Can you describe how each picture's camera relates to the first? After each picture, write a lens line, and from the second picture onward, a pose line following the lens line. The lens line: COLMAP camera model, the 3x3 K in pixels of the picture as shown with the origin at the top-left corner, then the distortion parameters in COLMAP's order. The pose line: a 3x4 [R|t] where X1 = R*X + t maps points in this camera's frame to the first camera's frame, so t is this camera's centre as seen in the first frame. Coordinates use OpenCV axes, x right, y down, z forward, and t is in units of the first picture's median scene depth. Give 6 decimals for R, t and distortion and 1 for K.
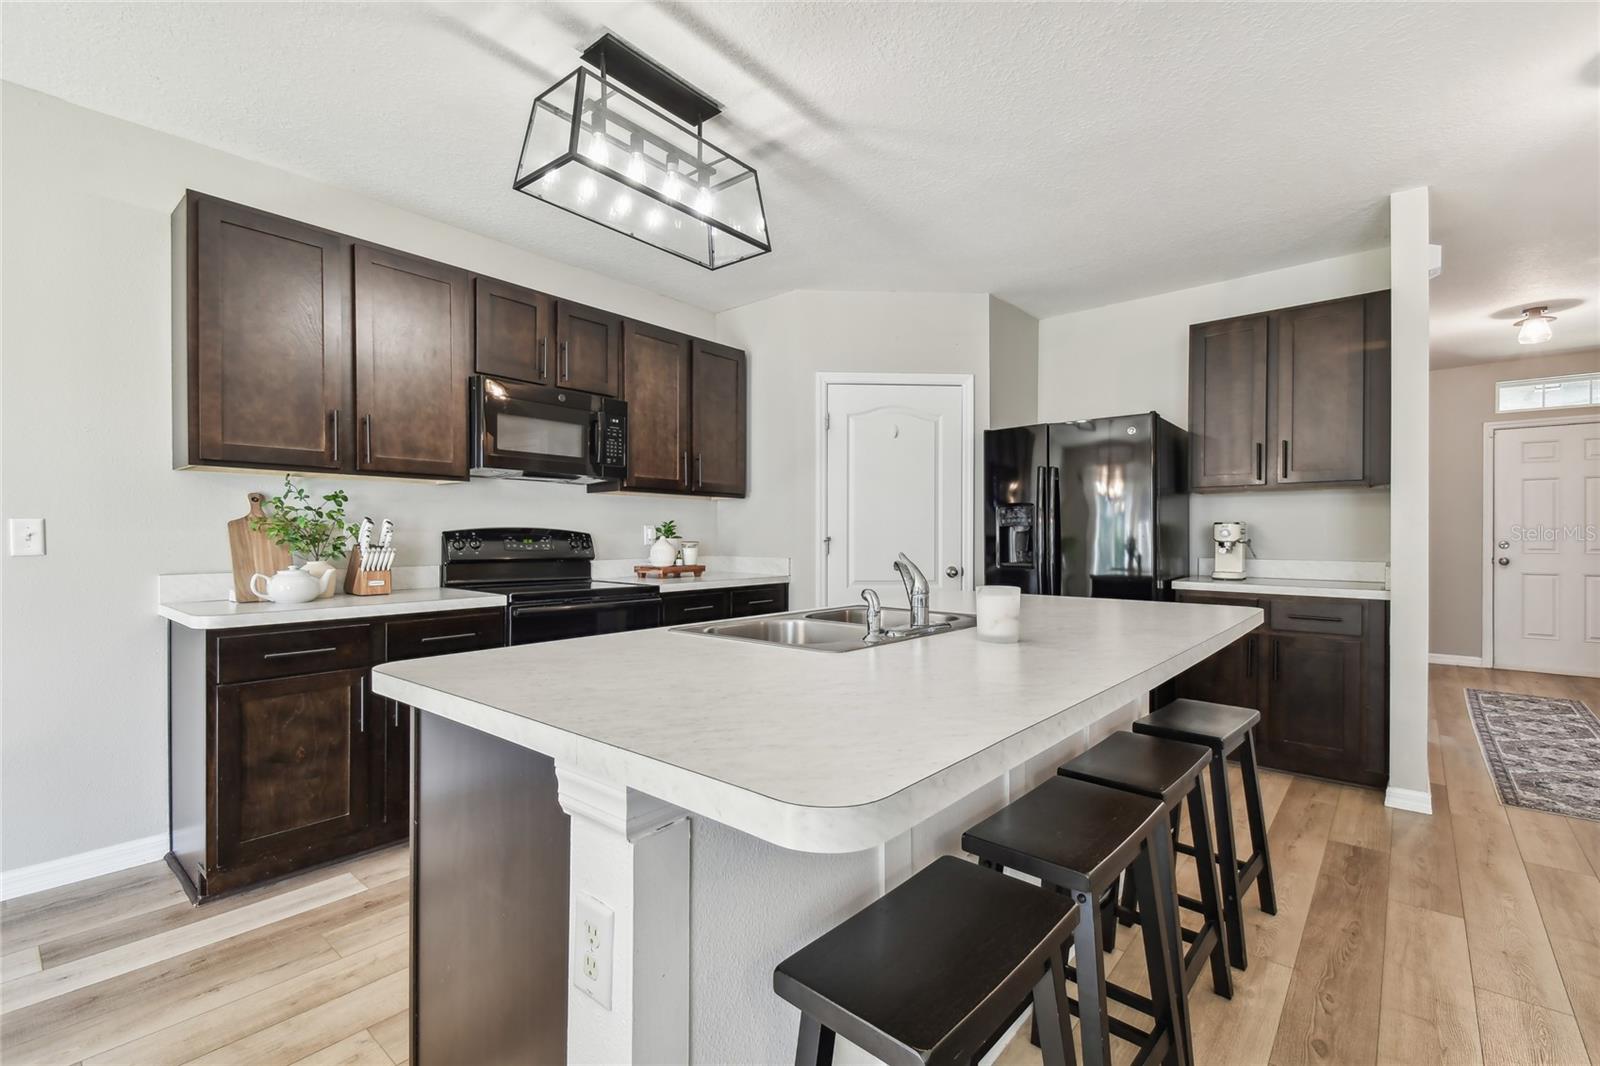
lens RADIAL K [[713.3, 0, 809.6], [0, 713.3, 537.9], [0, 0, 1]] dist [0.020844, -0.007173]
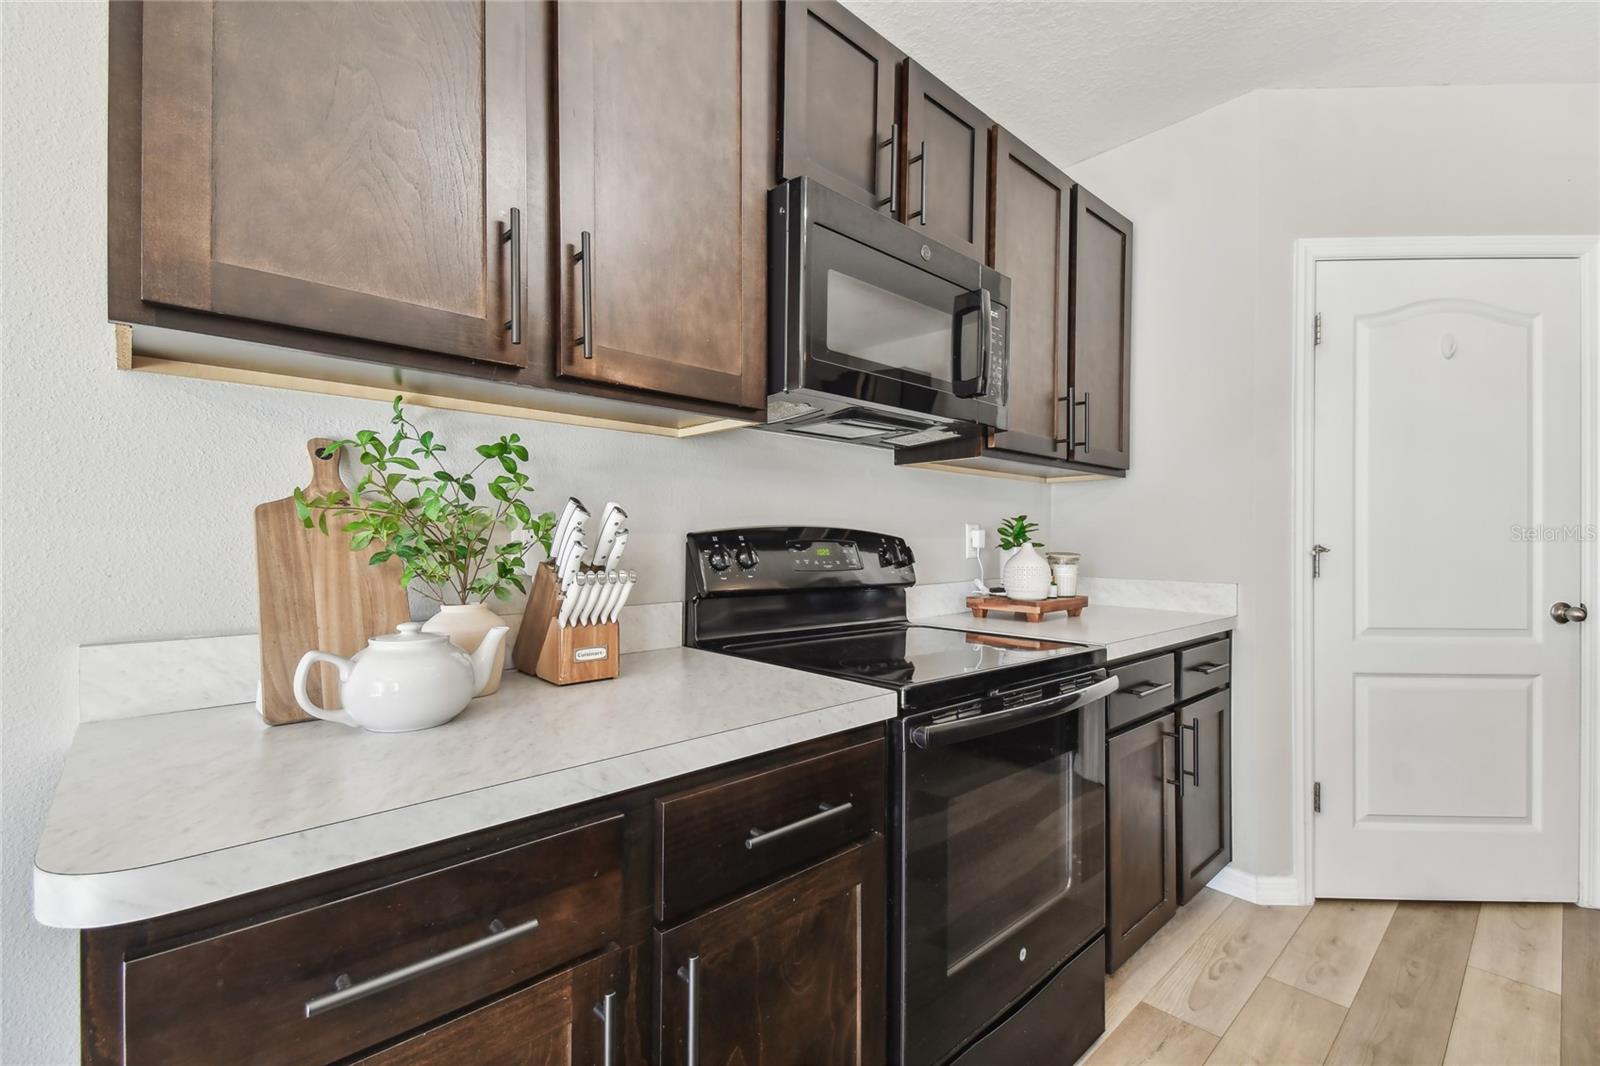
lens RADIAL K [[713.3, 0, 800.4], [0, 713.3, 541.8], [0, 0, 1]] dist [0.020844, -0.007173]
pose [[0.992810, 0.001719, -0.119690, -0.439723], [-0.002048, 0.999994, -0.002626, -0.002278], [0.119684, 0.002853, 0.992808, 0.609594]]
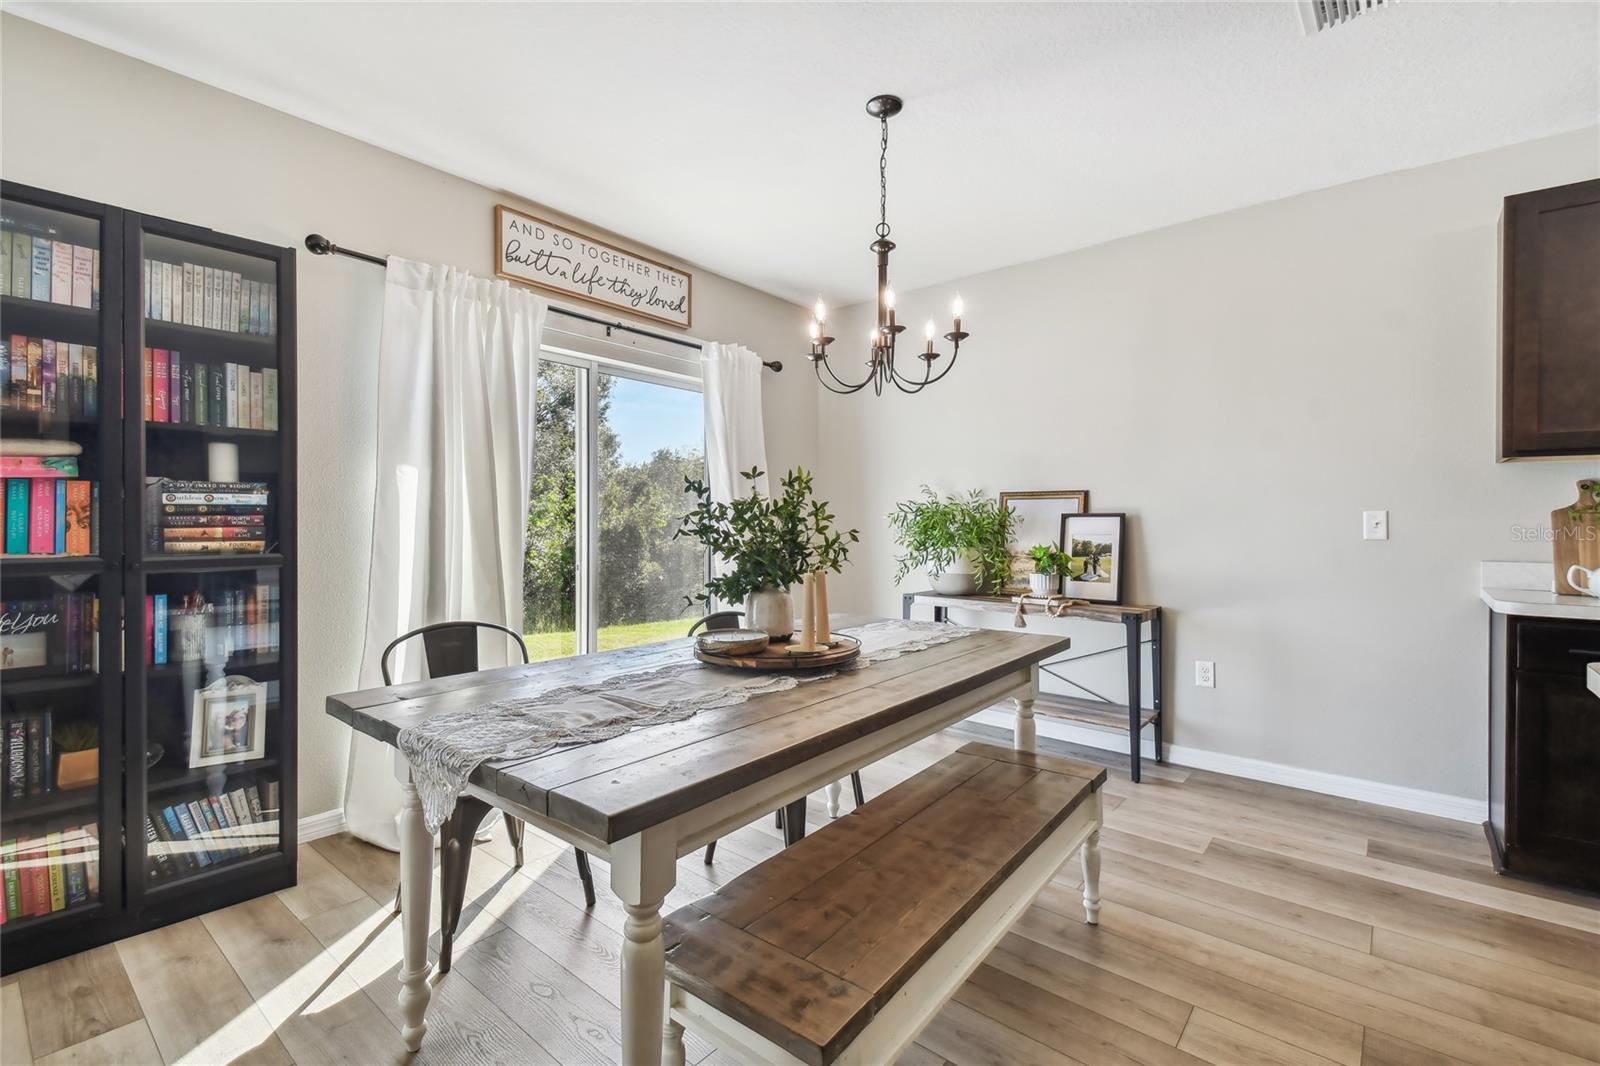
lens RADIAL K [[713.3, 0, 800.7], [0, 713.3, 524.7], [0, 0, 1]] dist [0.020844, -0.007173]
pose [[0.014554, 0.006418, -0.999873, 0.151709], [-0.009036, 0.999939, 0.006287, -0.000708], [0.999853, 0.008944, 0.014611, -0.033181]]
